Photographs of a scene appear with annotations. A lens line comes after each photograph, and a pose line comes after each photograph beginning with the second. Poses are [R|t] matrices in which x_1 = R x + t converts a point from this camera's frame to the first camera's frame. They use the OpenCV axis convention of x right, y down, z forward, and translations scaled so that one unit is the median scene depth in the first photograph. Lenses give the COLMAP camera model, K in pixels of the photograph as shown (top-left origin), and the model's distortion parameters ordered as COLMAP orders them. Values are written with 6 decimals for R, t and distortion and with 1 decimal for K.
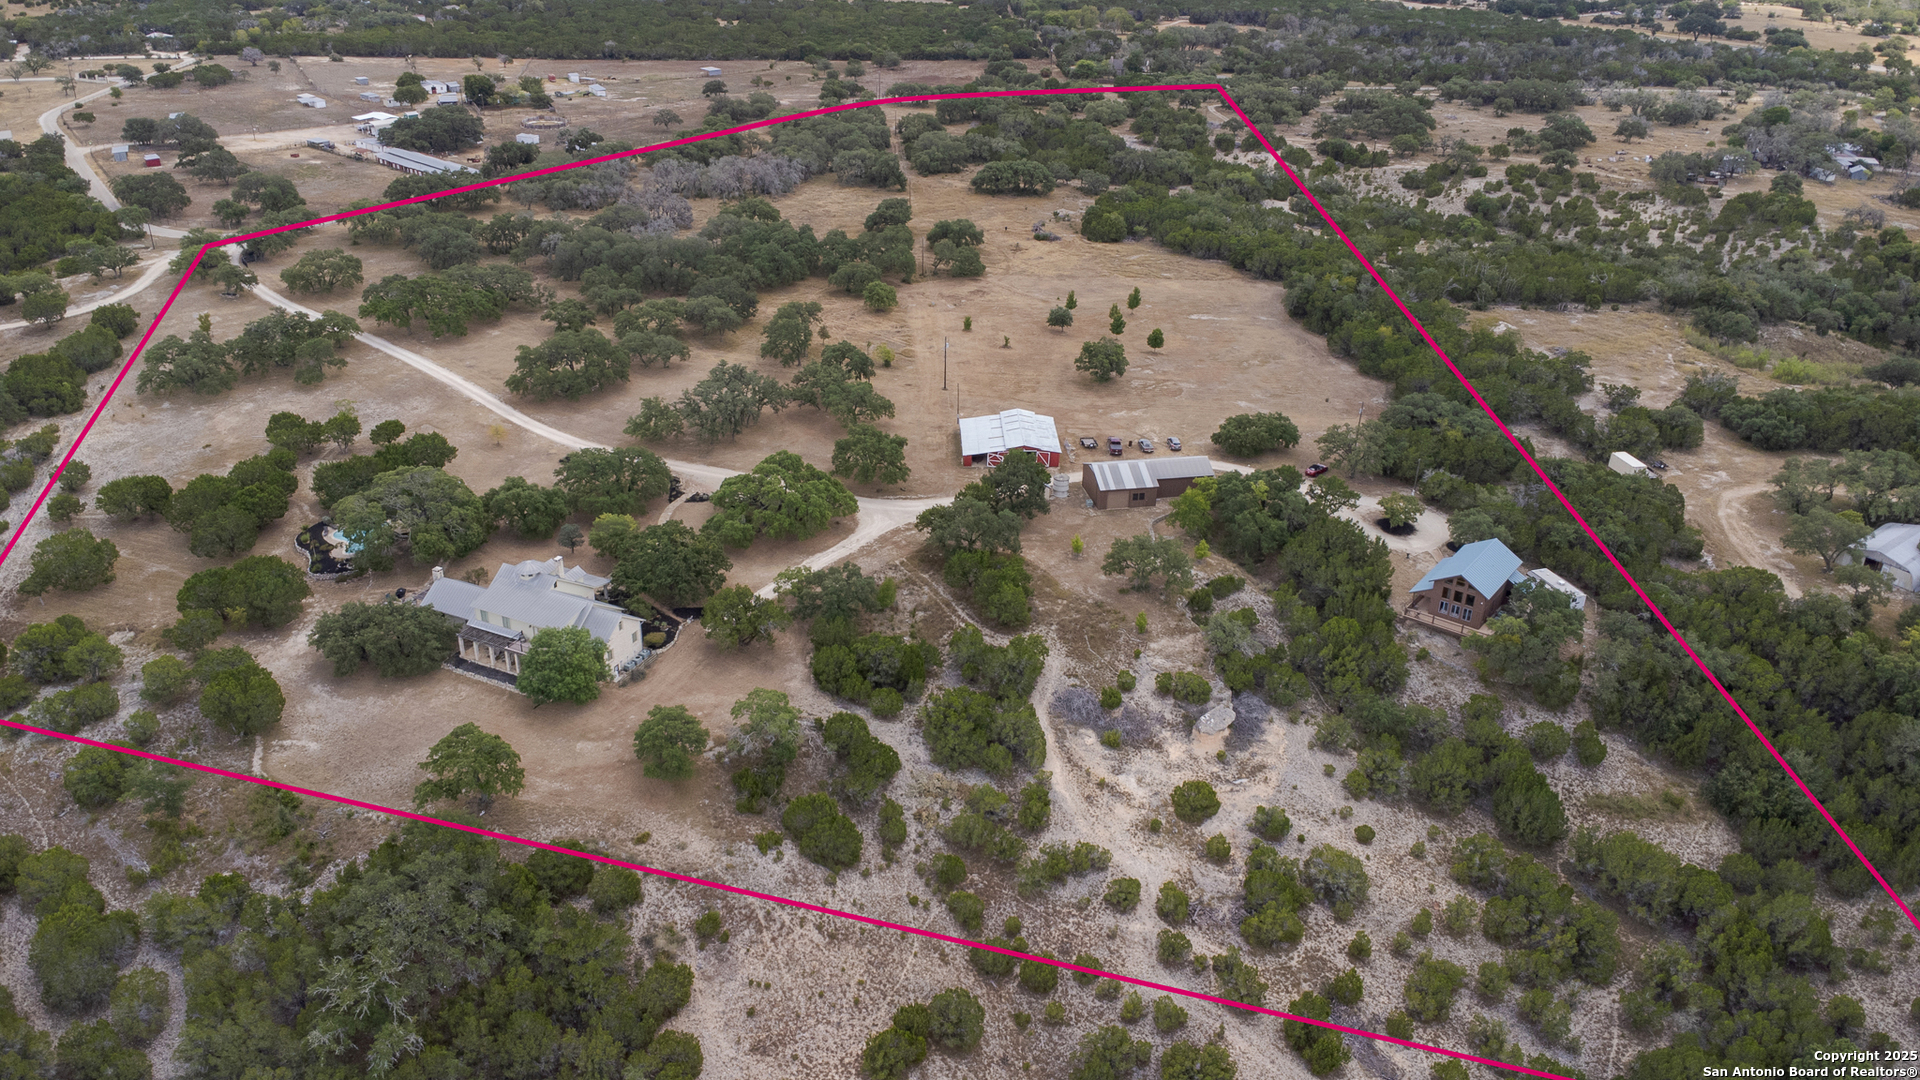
lens RADIAL K [[1321.2, 0, 960.0], [0, 1321.2, 540.0], [0, 0, 1]] dist [0.030258, -0.054338]
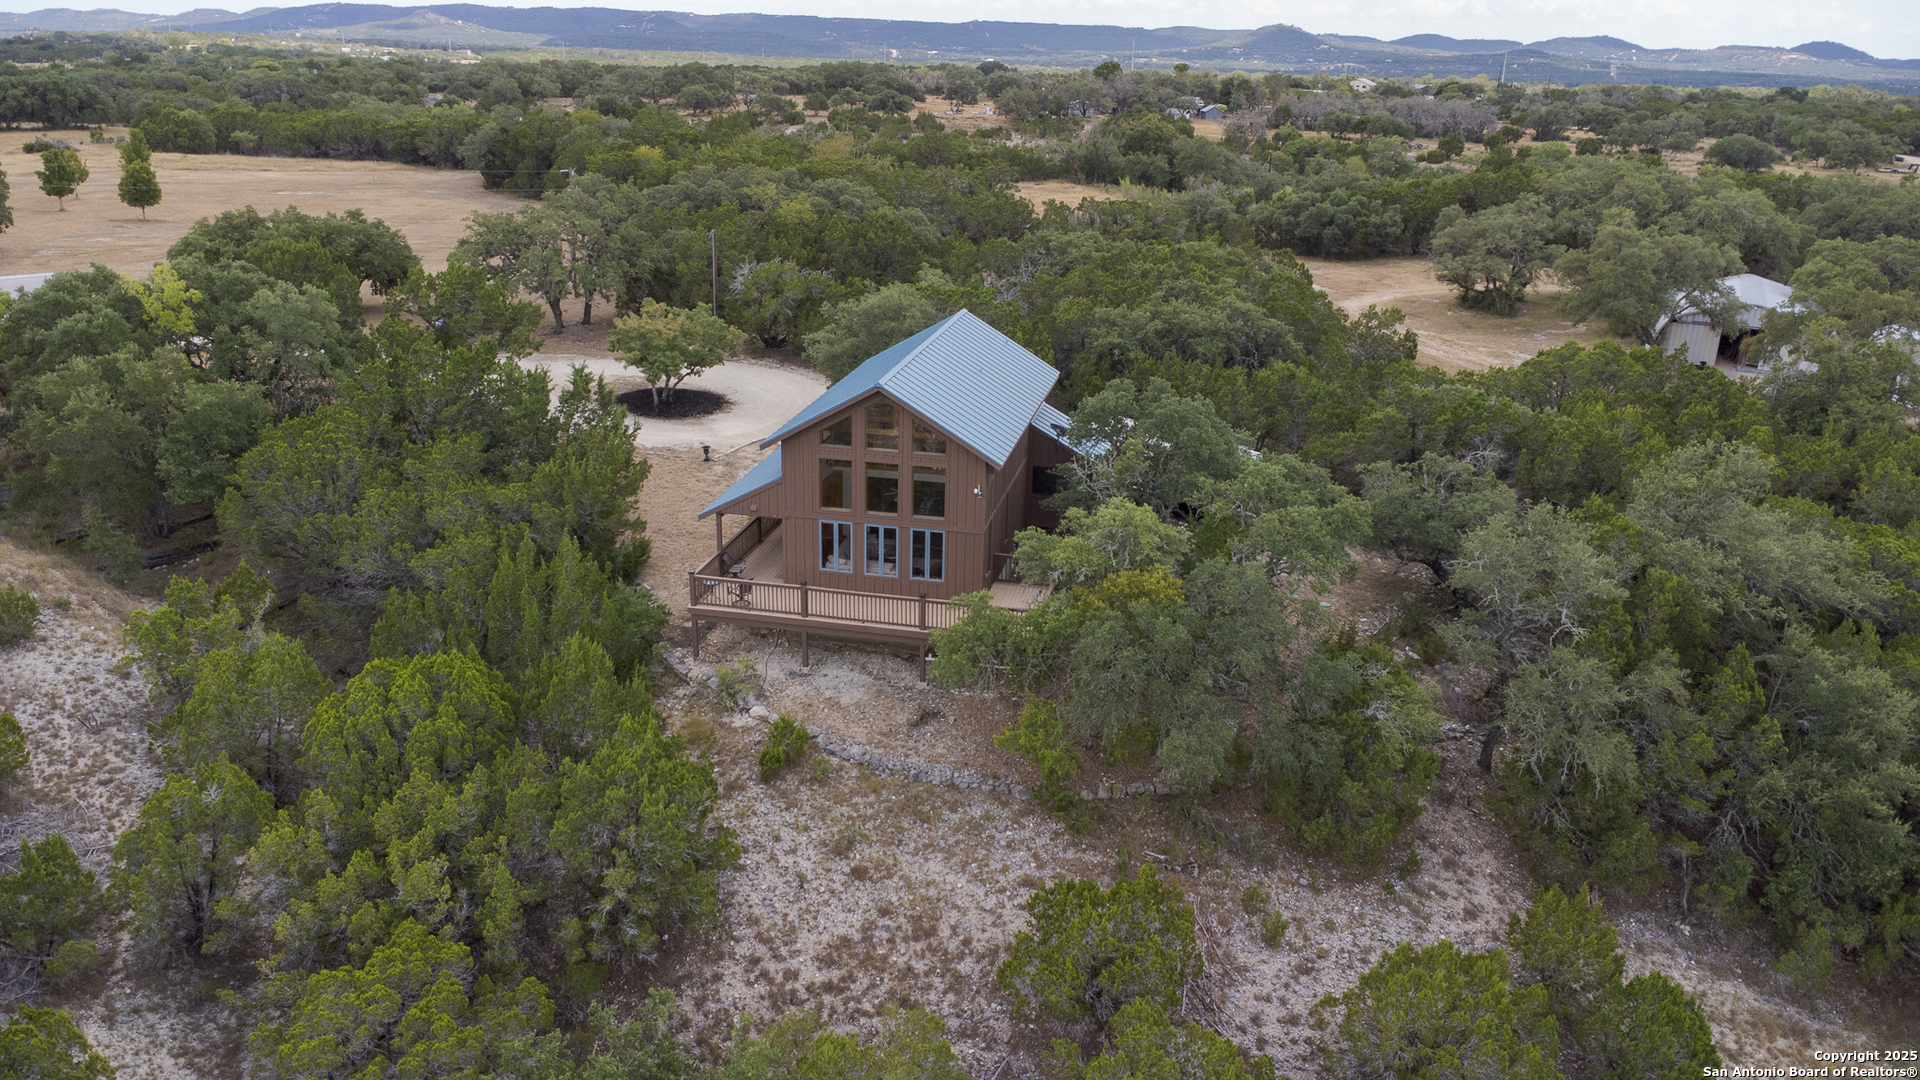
lens RADIAL K [[1321.2, 0, 960.0], [0, 1321.2, 540.0], [0, 0, 1]] dist [0.030258, -0.054338]
pose [[0.890373, -0.131200, 0.435917, 0.280225], [0.182603, 0.980089, -0.077989, 0.074091], [-0.417005, 0.149039, 0.896602, 0.774971]]
